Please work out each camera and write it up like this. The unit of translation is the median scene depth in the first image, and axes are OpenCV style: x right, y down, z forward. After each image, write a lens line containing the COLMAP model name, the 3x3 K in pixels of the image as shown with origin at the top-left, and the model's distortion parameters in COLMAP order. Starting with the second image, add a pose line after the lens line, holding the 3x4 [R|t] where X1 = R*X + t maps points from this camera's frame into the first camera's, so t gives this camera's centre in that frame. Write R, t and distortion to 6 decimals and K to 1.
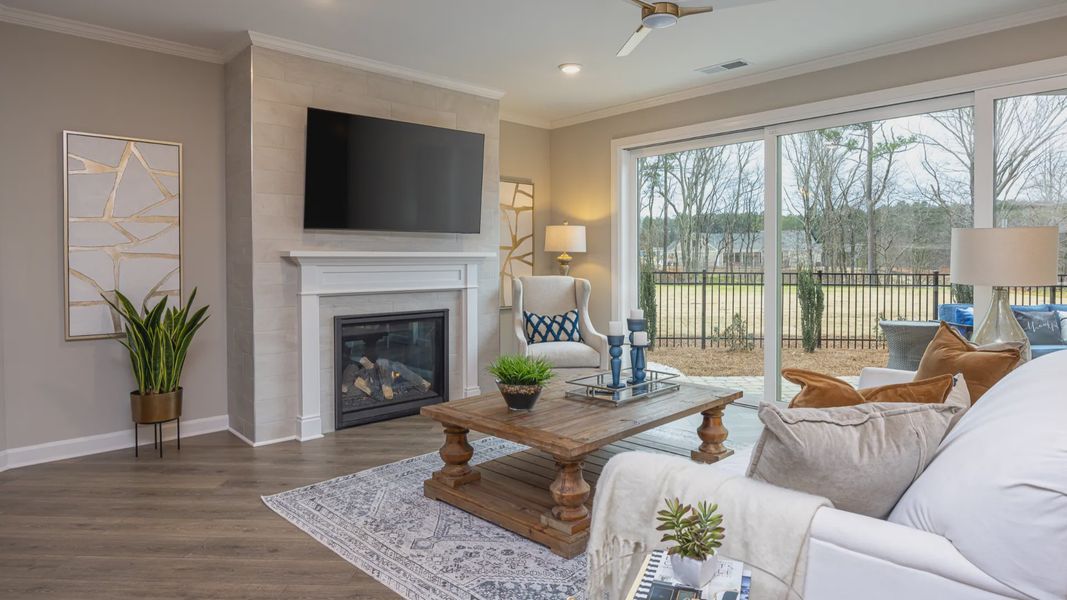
lens RADIAL K [[614.8, 0, 546.9], [0, 614.8, 278.4], [0, 0, 1]] dist [-0.005956, -0.001460]
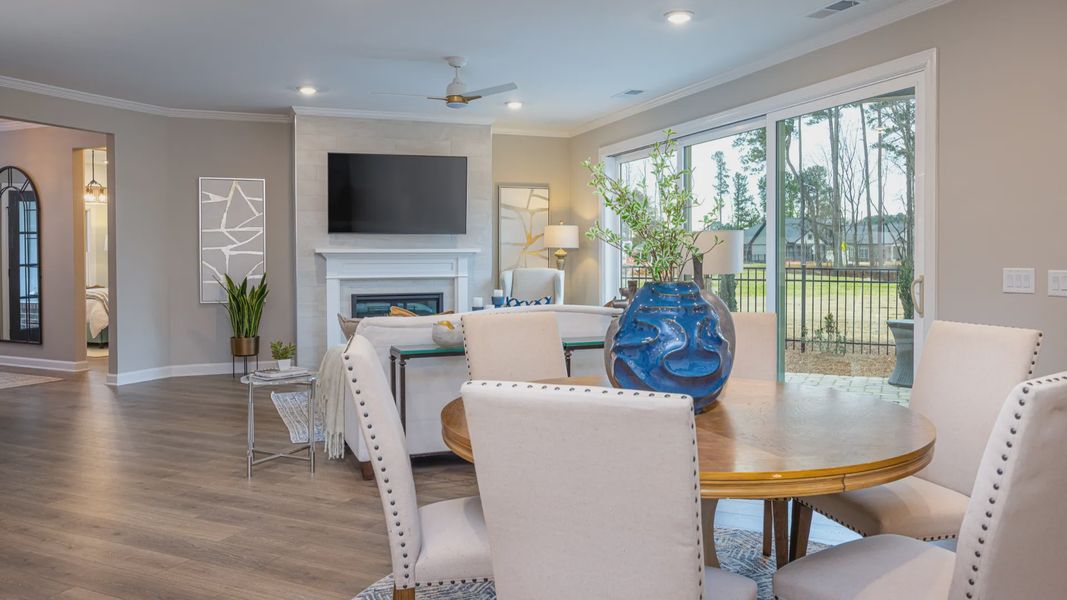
lens RADIAL K [[813.2, 0, 530.7], [0, 813.2, 294.2], [0, 0, 1]] dist [-0.012244, -0.003742]
pose [[0.911177, 0.020100, -0.411525, 0.717718], [-0.011722, 0.999670, 0.022872, 0.011367], [0.411849, -0.016016, 0.911111, -0.490025]]
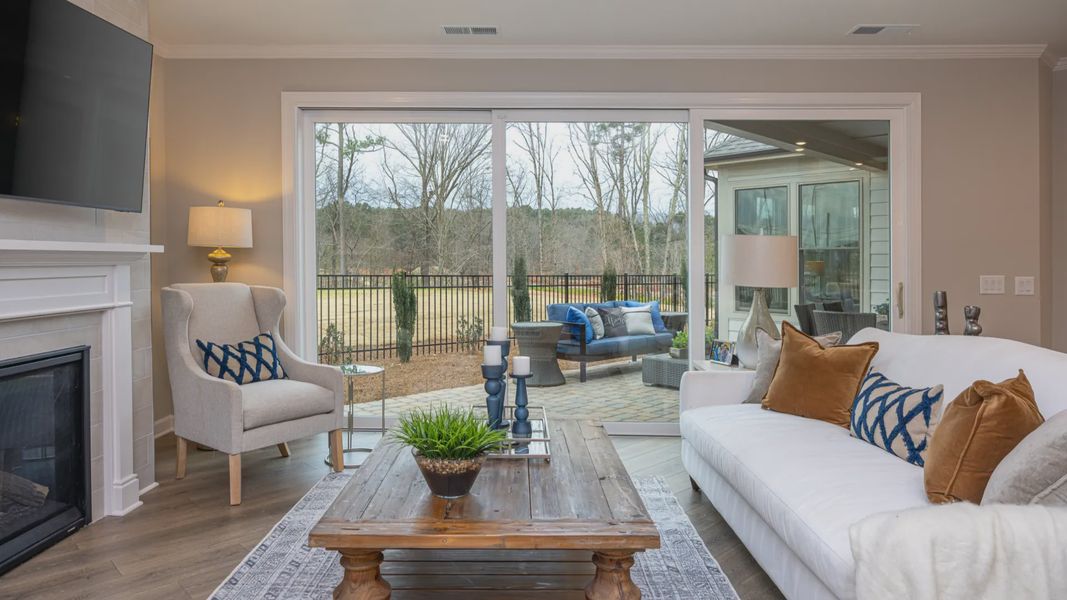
lens RADIAL K [[689.1, 0, 519.0], [0, 689.1, 277.8], [0, 0, 1]] dist [-0.012399, 0.001915]
pose [[0.703766, -0.008915, 0.710376, -0.321678], [0.011051, 0.999938, 0.001600, -0.007878], [-0.710345, 0.006724, 0.703821, 0.287192]]
